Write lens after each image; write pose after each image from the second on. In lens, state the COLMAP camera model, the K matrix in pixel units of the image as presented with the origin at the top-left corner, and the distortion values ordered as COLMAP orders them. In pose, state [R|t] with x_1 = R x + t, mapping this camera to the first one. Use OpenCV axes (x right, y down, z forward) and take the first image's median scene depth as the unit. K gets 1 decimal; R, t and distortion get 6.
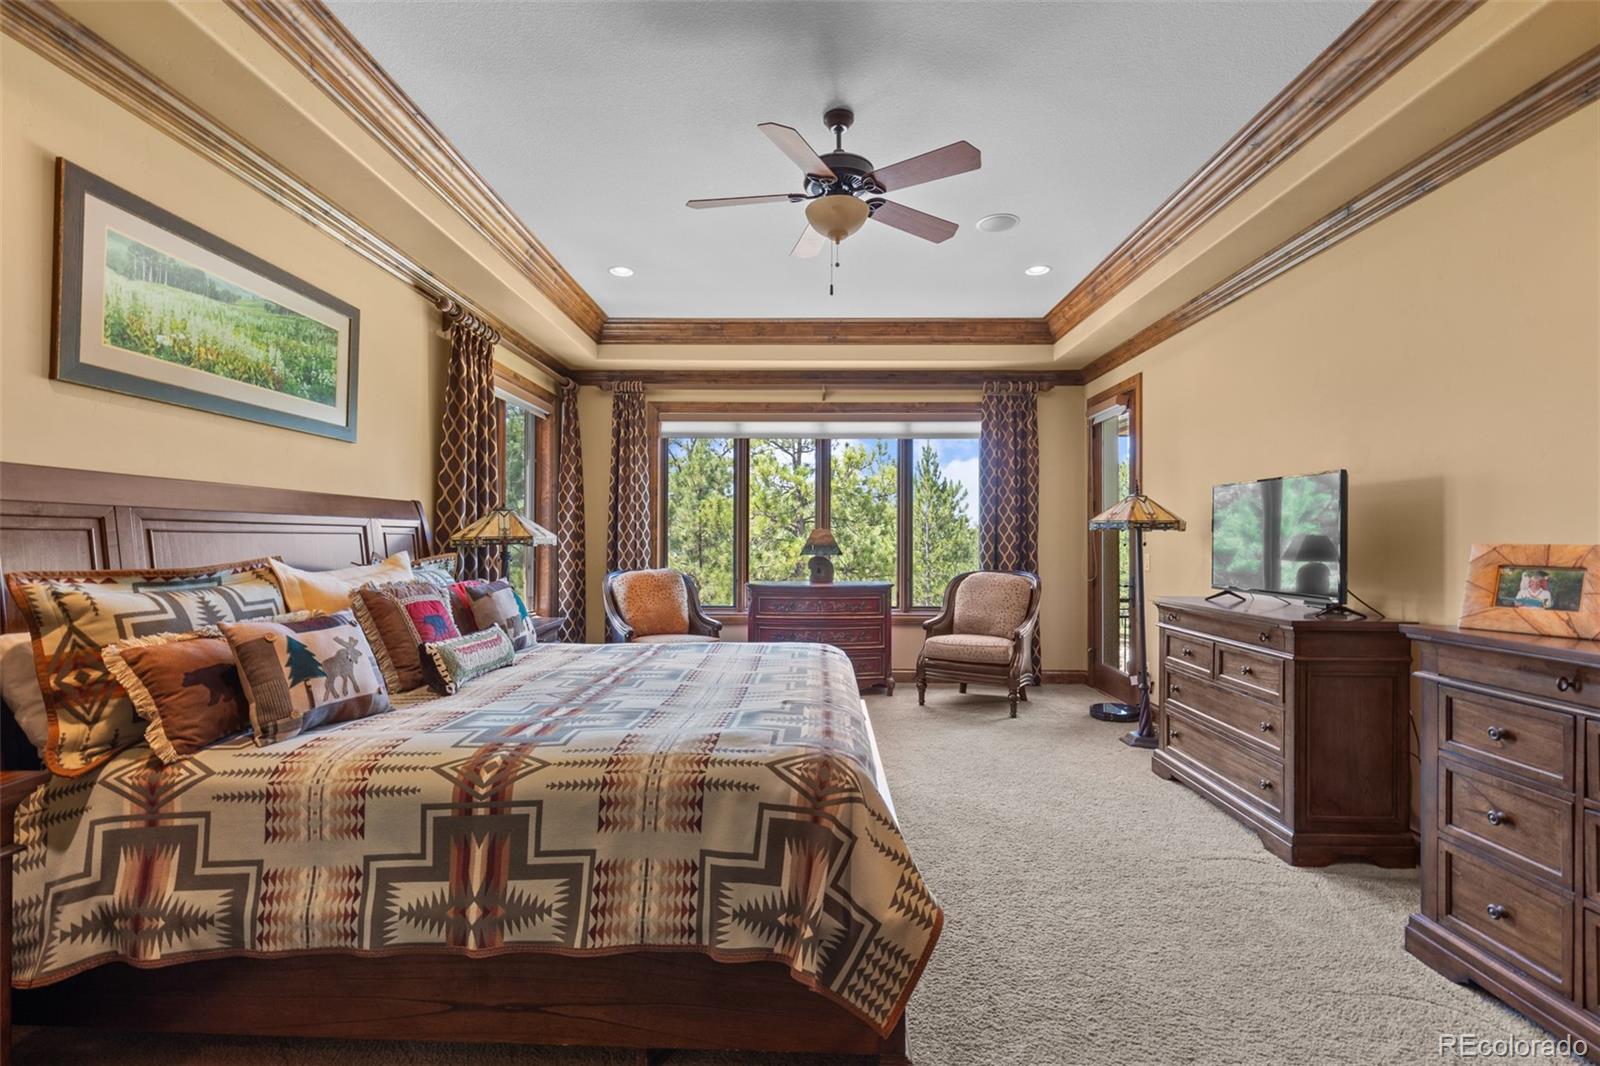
lens RADIAL K [[717.6, 0, 800.1], [0, 717.6, 532.3], [0, 0, 1]] dist [0.008636, -0.001827]
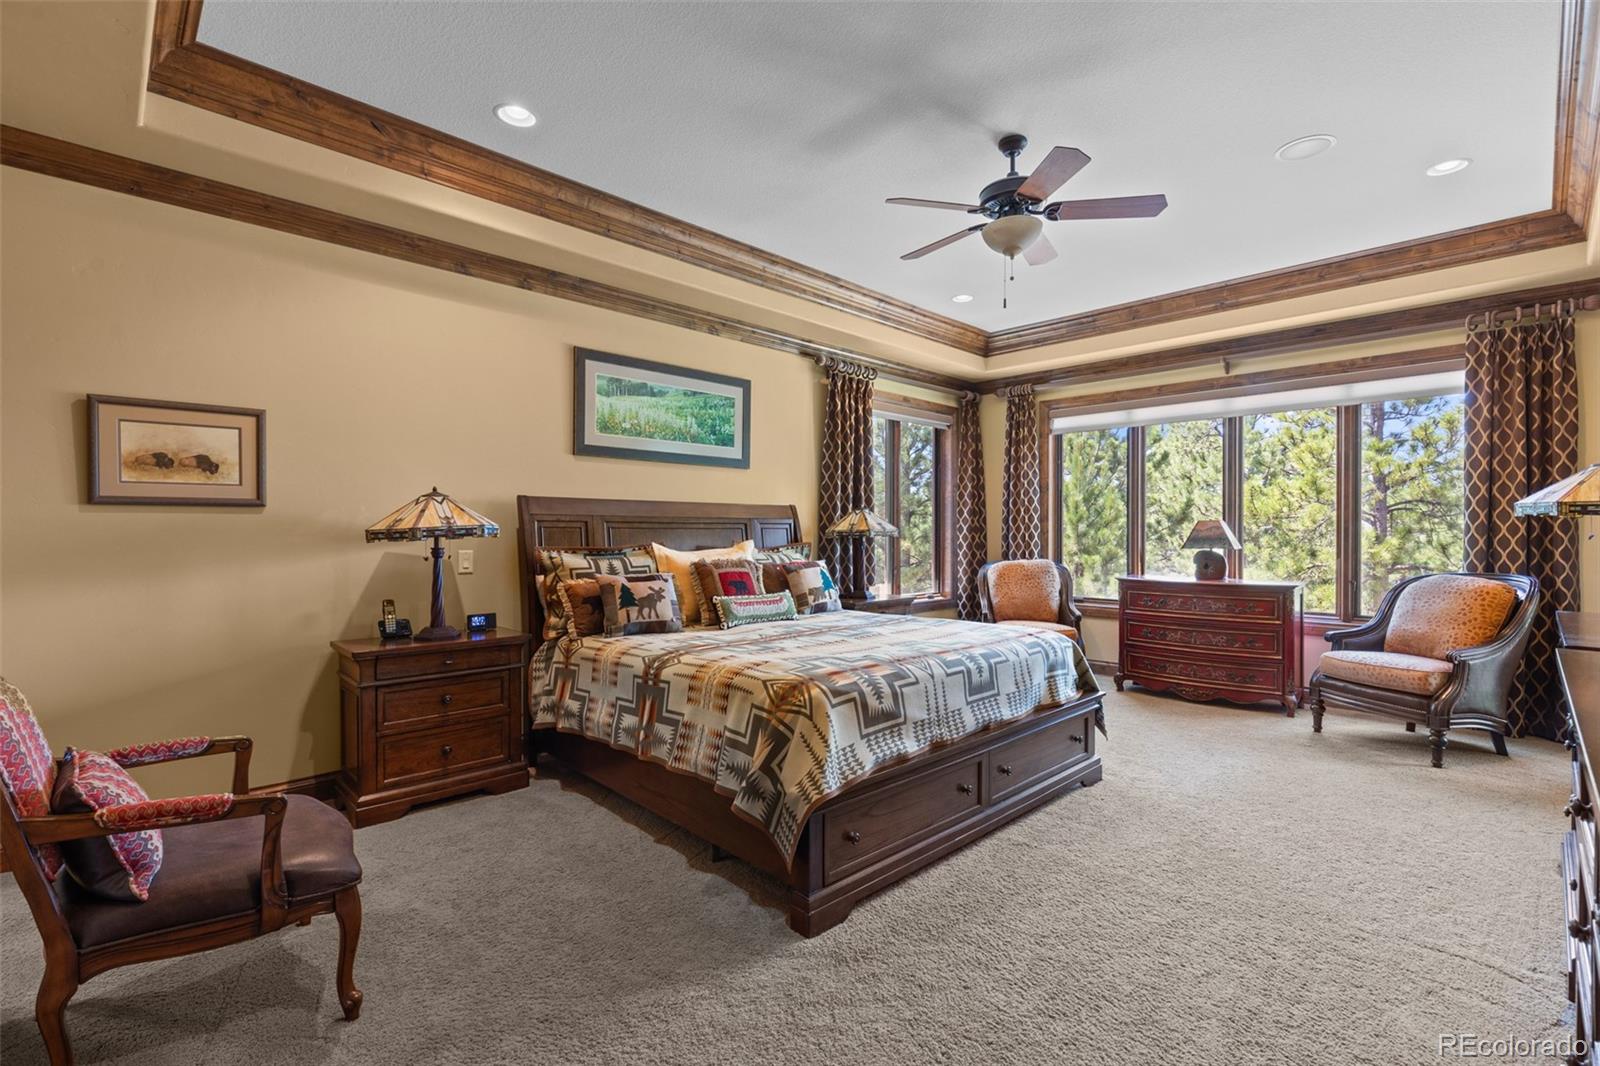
lens RADIAL K [[717.6, 0, 800.4], [0, 717.6, 534.5], [0, 0, 1]] dist [0.008636, -0.001827]
pose [[0.712246, -0.000685, -0.701930, 0.544940], [0.009121, 0.999924, 0.008279, 0.003220], [0.701871, -0.012299, 0.712198, -0.005285]]
